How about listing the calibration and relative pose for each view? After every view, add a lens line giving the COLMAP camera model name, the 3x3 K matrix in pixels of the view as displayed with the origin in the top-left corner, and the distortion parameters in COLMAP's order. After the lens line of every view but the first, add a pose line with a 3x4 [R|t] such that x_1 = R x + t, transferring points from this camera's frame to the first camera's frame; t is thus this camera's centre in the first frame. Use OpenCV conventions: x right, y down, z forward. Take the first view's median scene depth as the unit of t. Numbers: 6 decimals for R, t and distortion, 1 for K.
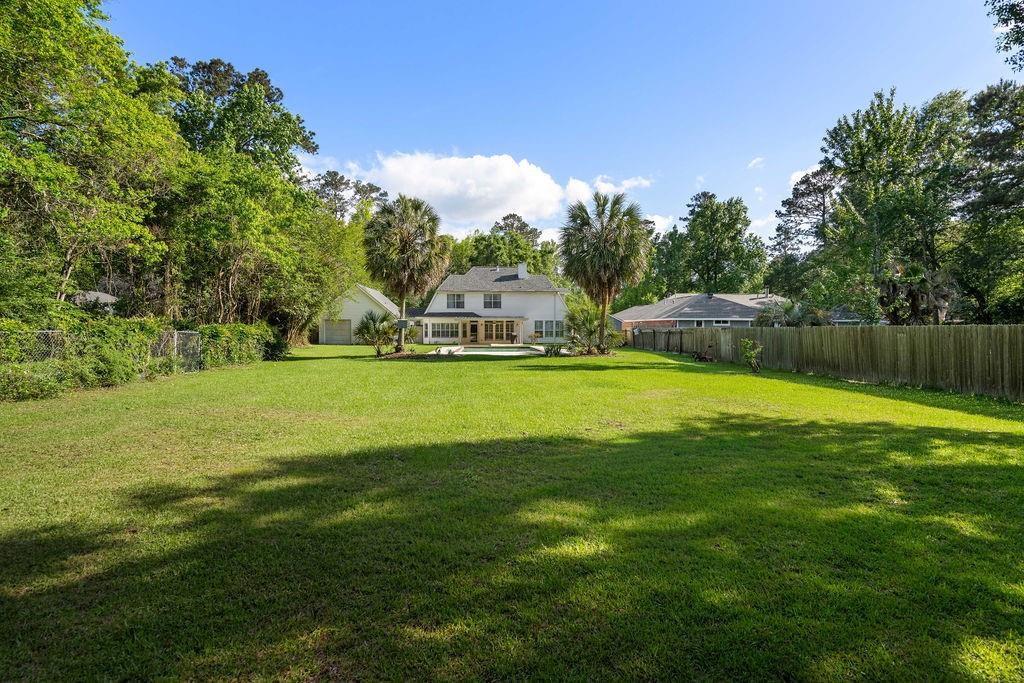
lens RADIAL K [[490.5, 0, 517.3], [0, 490.5, 334.1], [0, 0, 1]] dist [-0.000346, -0.000646]
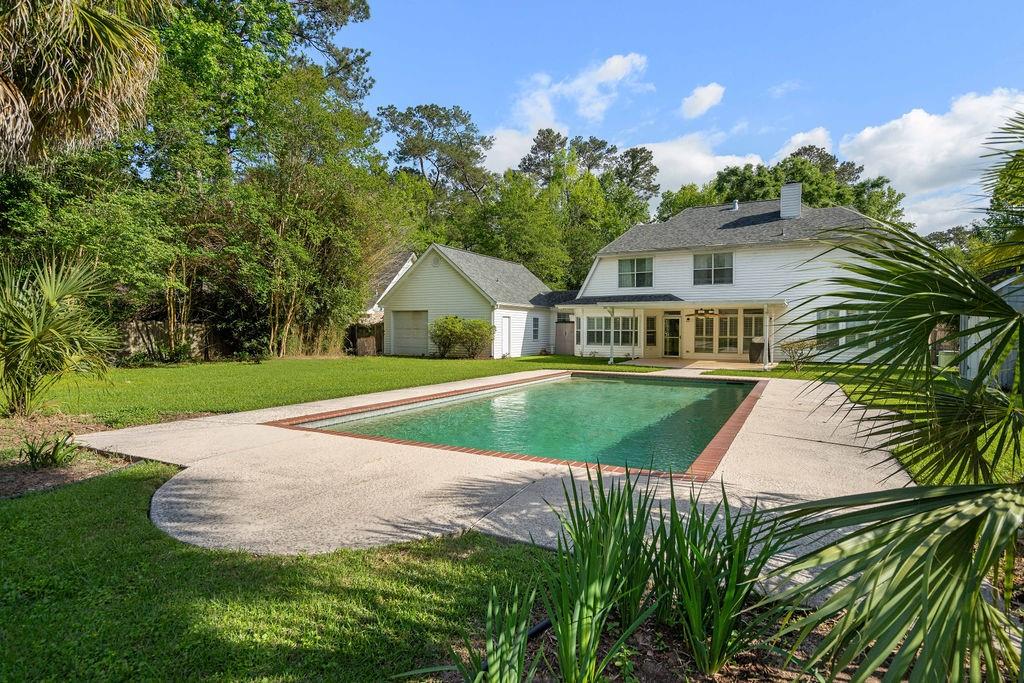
lens RADIAL K [[533.7, 0, 512.0], [0, 533.7, 341.5], [0, 0, 1]] dist [0.000648, 0.000333]
pose [[0.855207, 0.014782, -0.518076, 0.050004], [-0.010212, 0.999880, 0.011672, -0.002001], [0.518186, -0.004691, 0.855255, 0.465137]]
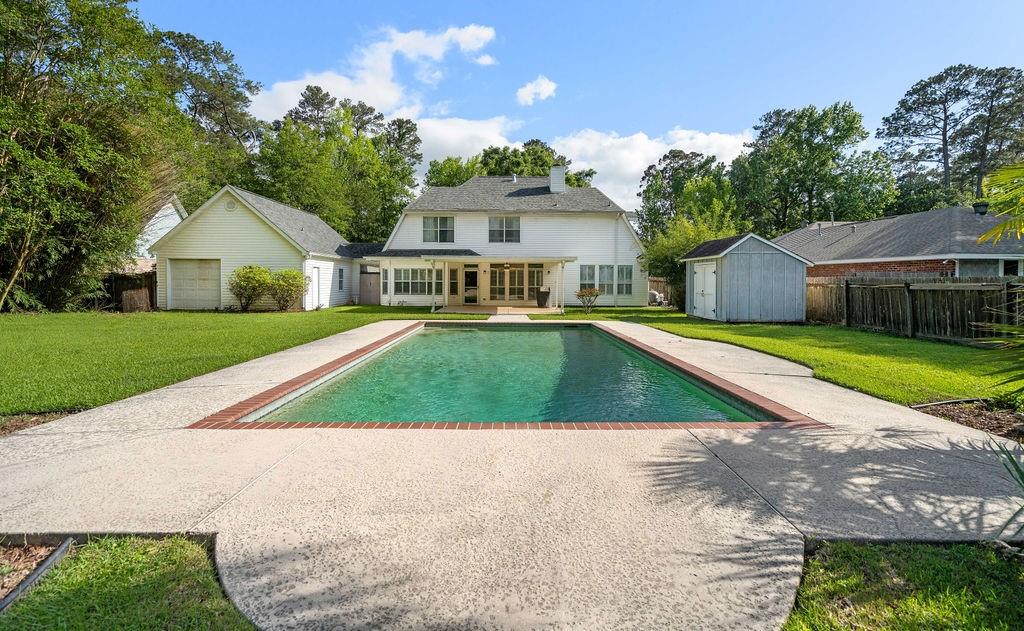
lens RADIAL K [[465.8, 0, 514.0], [0, 465.8, 289.9], [0, 0, 1]] dist [-0.001088, 0.000148]
pose [[0.998881, 0.006081, -0.046908, -0.014495], [-0.005745, 0.999957, 0.007298, -0.002667], [0.046950, -0.007020, 0.998873, 0.471553]]
